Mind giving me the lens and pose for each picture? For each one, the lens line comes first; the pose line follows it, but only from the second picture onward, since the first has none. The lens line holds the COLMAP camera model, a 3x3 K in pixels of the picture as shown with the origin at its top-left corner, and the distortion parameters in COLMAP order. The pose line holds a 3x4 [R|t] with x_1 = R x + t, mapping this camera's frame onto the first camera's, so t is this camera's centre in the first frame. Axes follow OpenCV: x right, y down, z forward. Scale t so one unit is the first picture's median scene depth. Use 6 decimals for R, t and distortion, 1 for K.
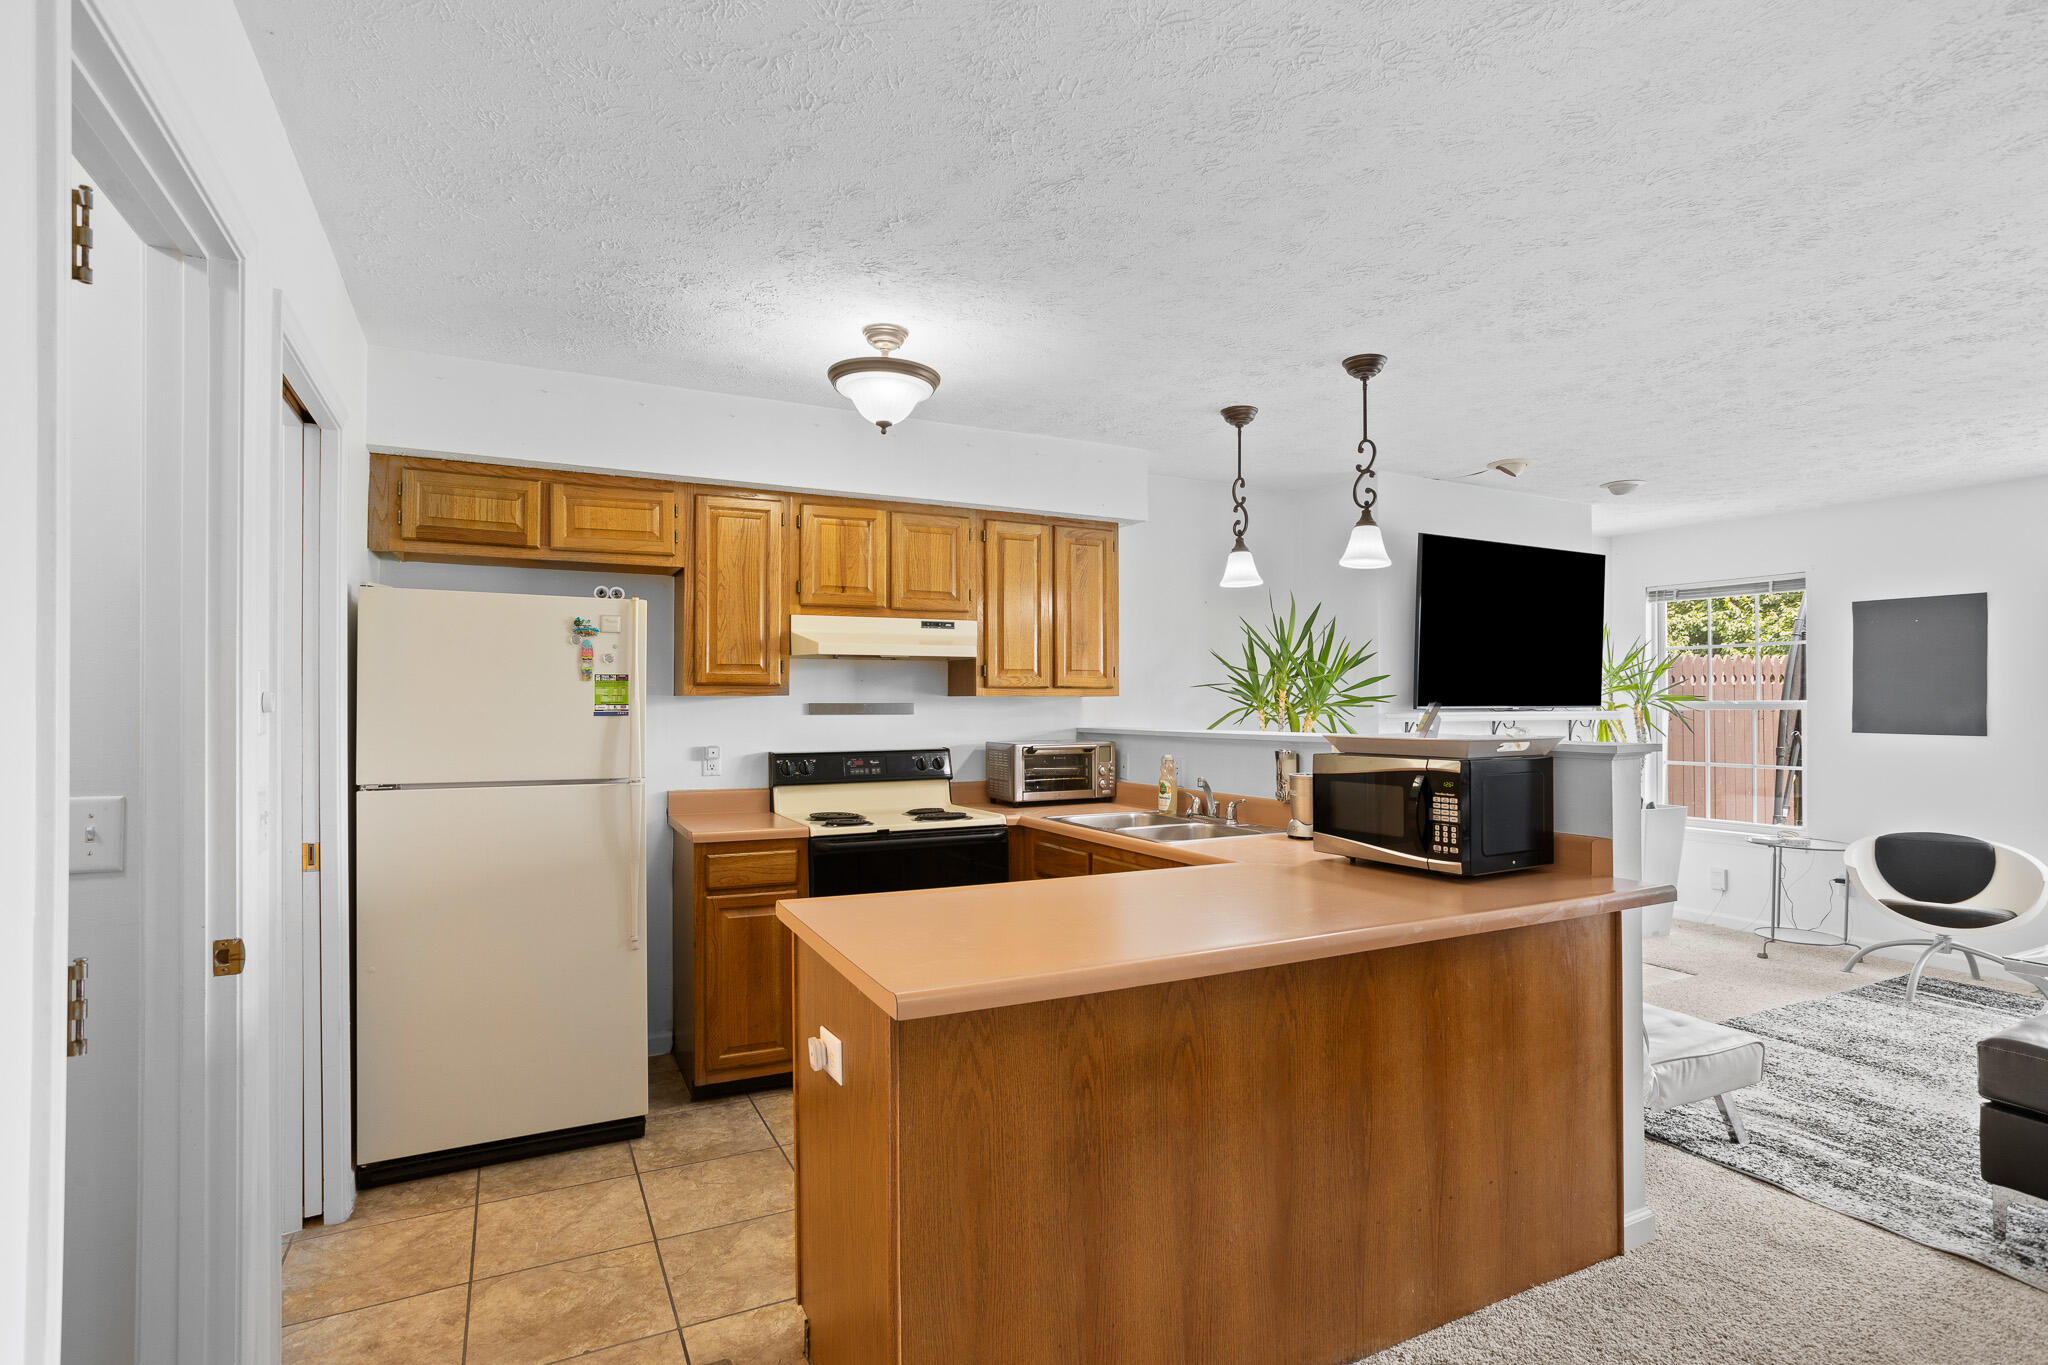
lens RADIAL K [[983.0, 0, 1012.7], [0, 983.0, 697.7], [0, 0, 1]] dist [-0.035373, 0.011283]
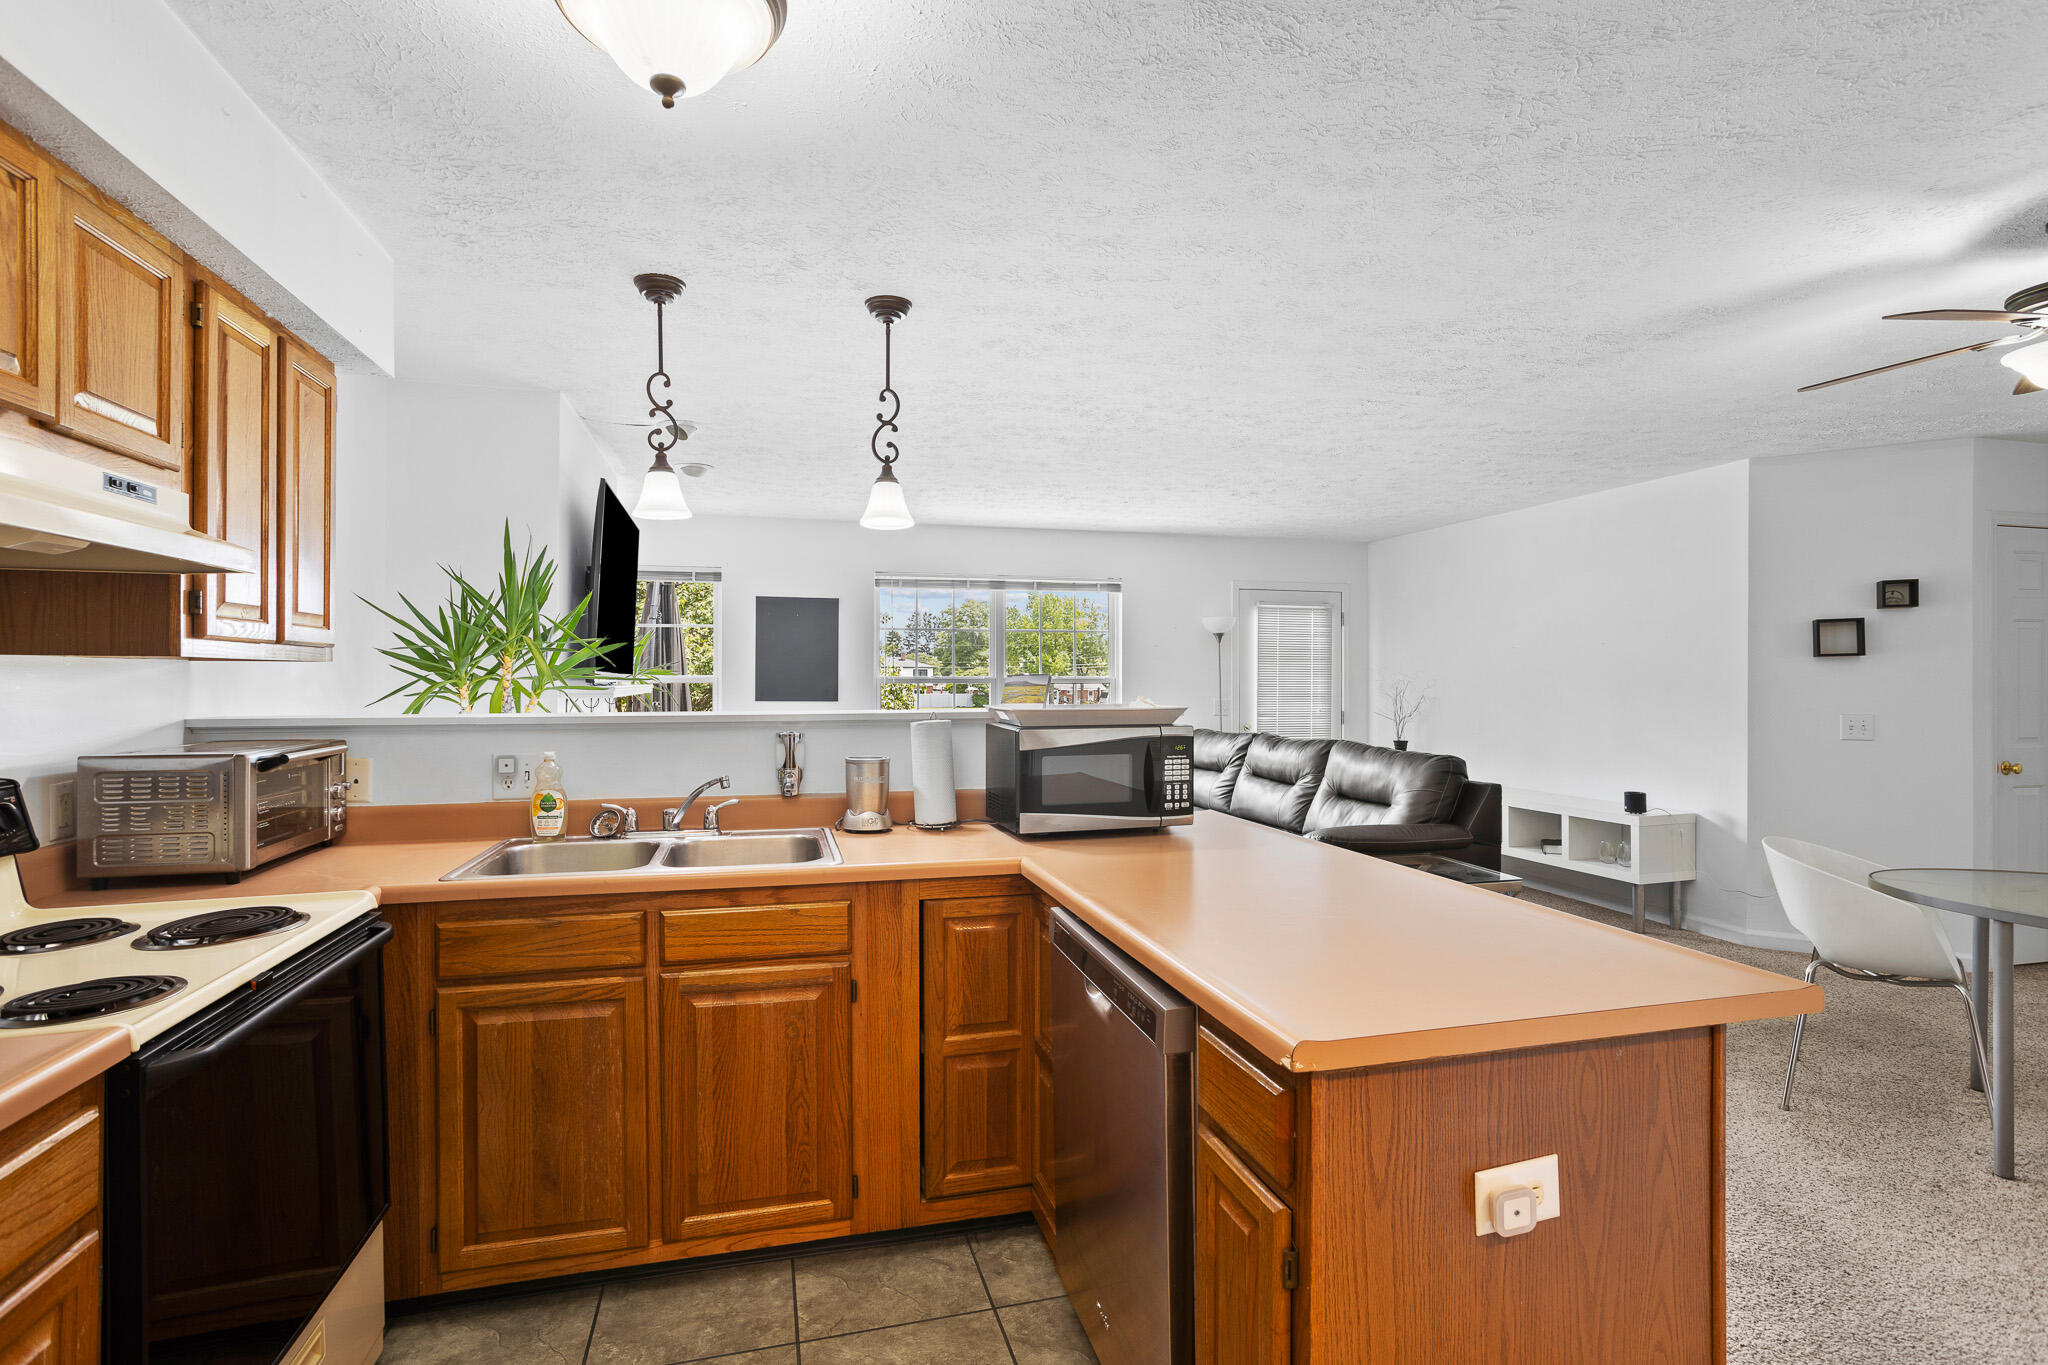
lens RADIAL K [[983.0, 0, 1019.2], [0, 983.0, 675.4], [0, 0, 1]] dist [-0.035373, 0.011283]
pose [[0.226392, 0.003782, 0.974029, -0.506031], [-0.006727, 0.999975, -0.002319, 0.006947], [-0.974013, -0.006028, 0.226411, 0.665522]]
